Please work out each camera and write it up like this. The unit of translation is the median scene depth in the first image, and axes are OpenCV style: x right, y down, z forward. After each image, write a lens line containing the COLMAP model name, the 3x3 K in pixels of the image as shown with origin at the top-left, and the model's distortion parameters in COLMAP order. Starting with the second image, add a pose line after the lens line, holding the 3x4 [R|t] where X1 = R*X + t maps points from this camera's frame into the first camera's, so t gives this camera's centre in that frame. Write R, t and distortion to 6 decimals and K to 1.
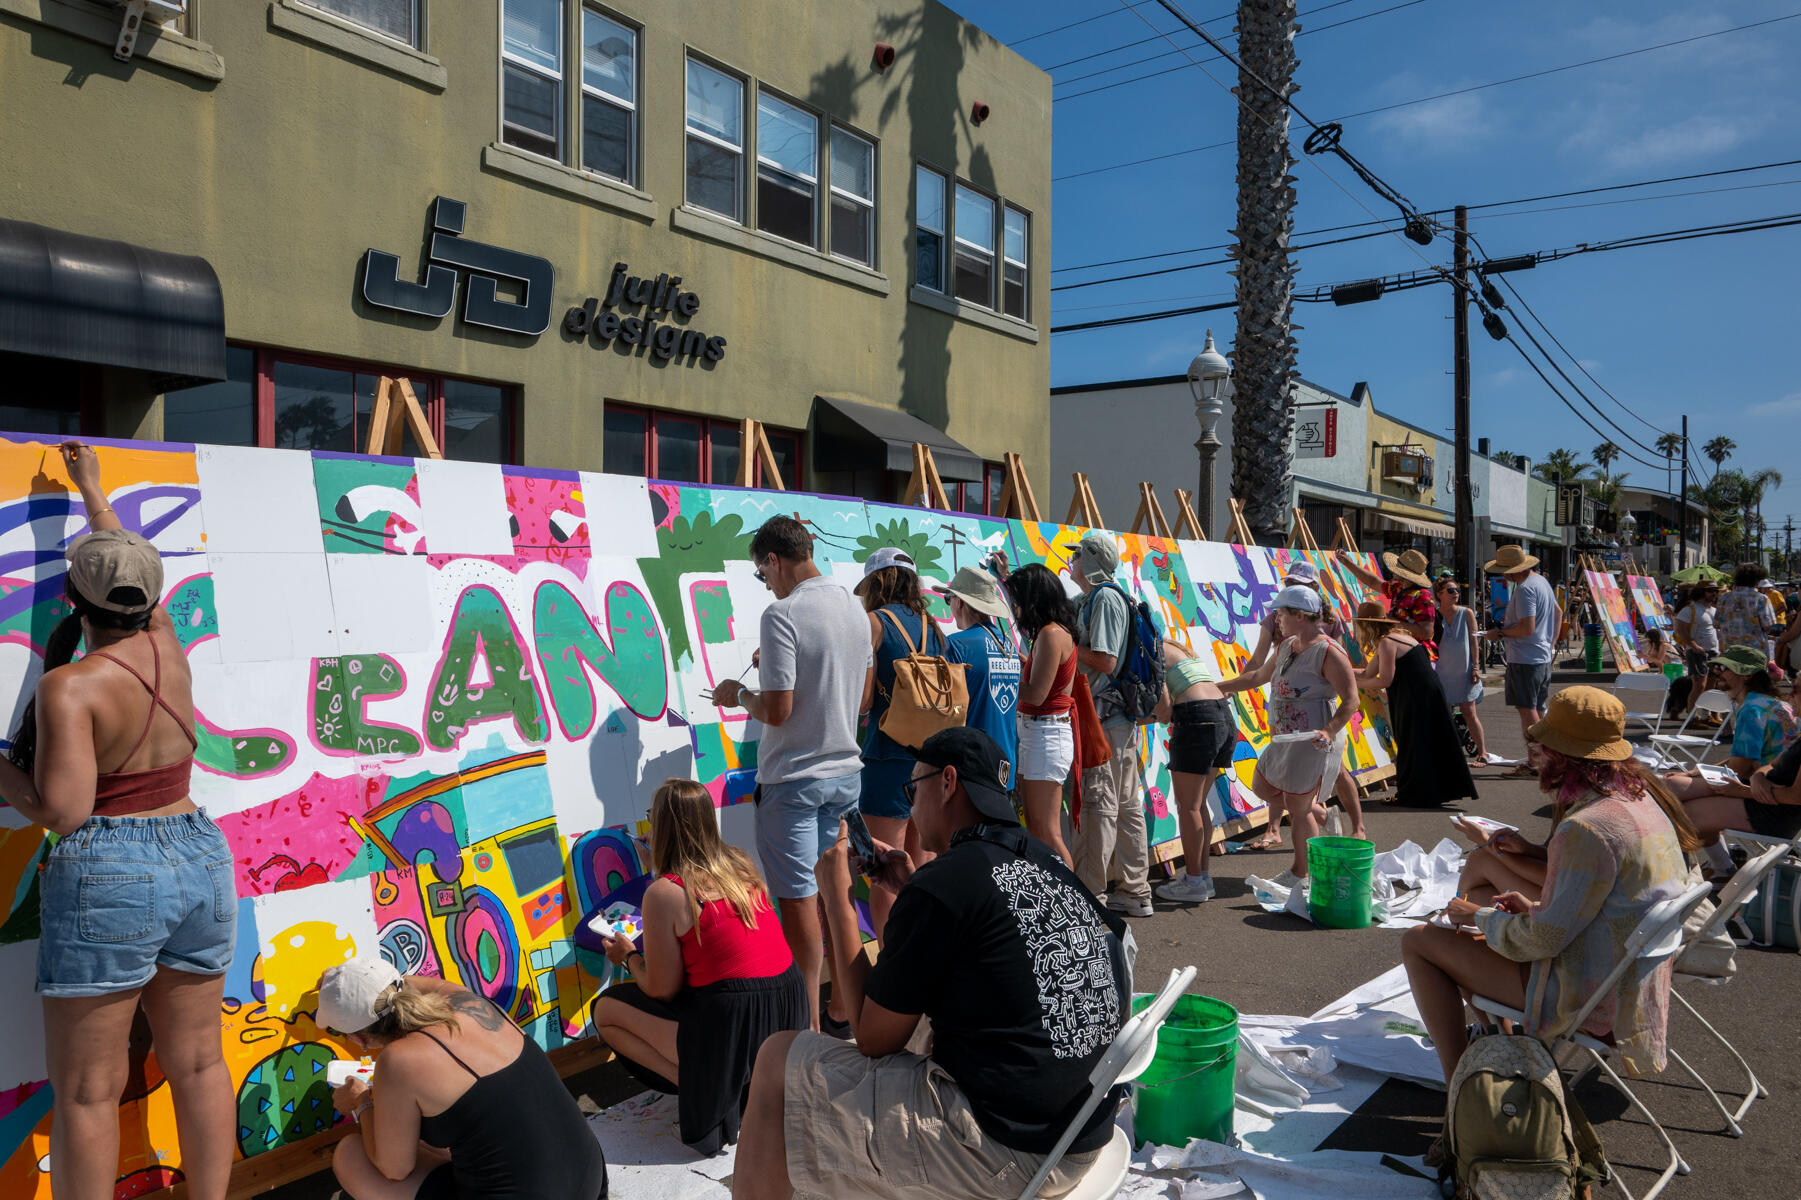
lens RADIAL K [[1226.4, 0, 896.6], [0, 1226.4, 611.5], [0, 0, 1]] dist [-0.009267, 0.009818]
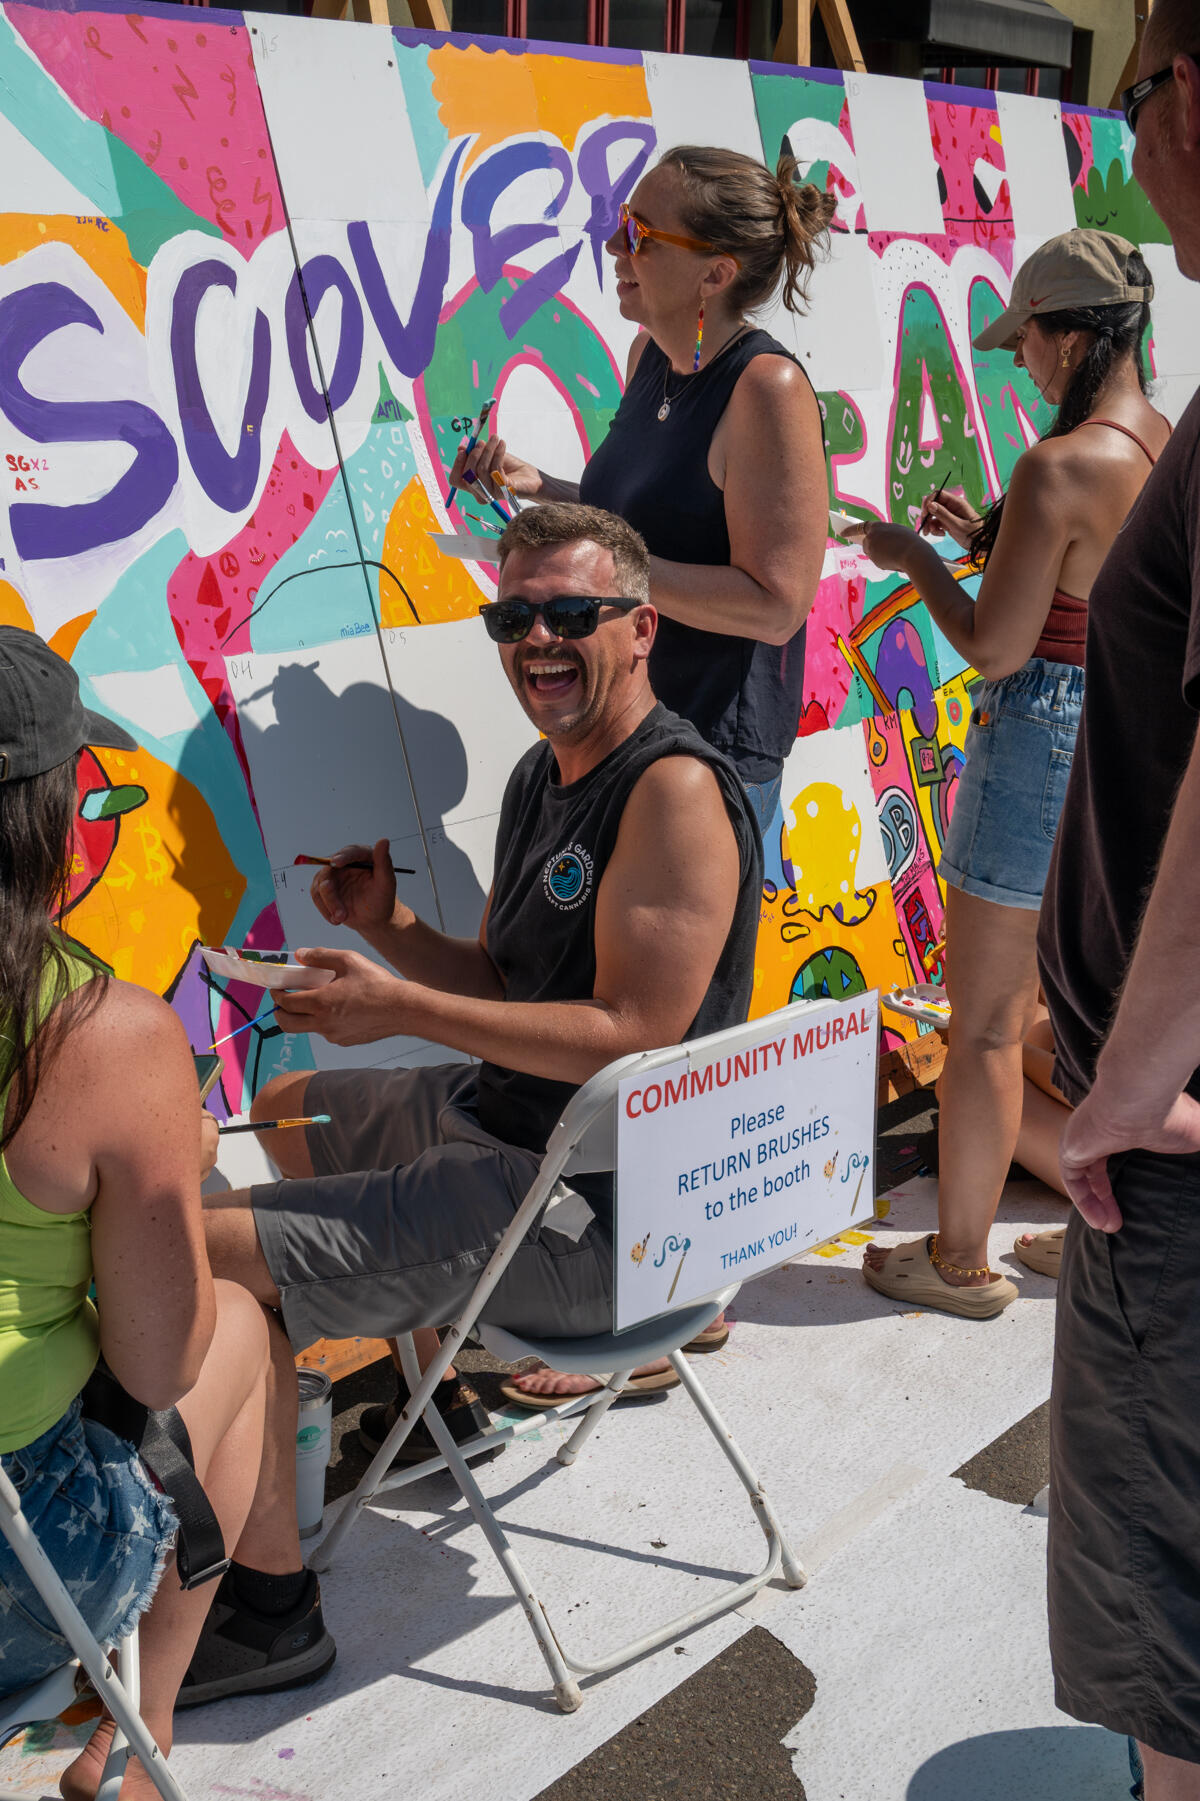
lens RADIAL K [[2397.0, 0, 599.6], [0, 2397.0, 897.9], [0, 0, 1]] dist [-0.000778, 0.000000]
pose [[0.999505, 0.023534, 0.020879, -0.530029], [-0.027866, 0.970300, 0.240293, -0.006422], [-0.014604, -0.240756, 0.970476, -0.284384]]
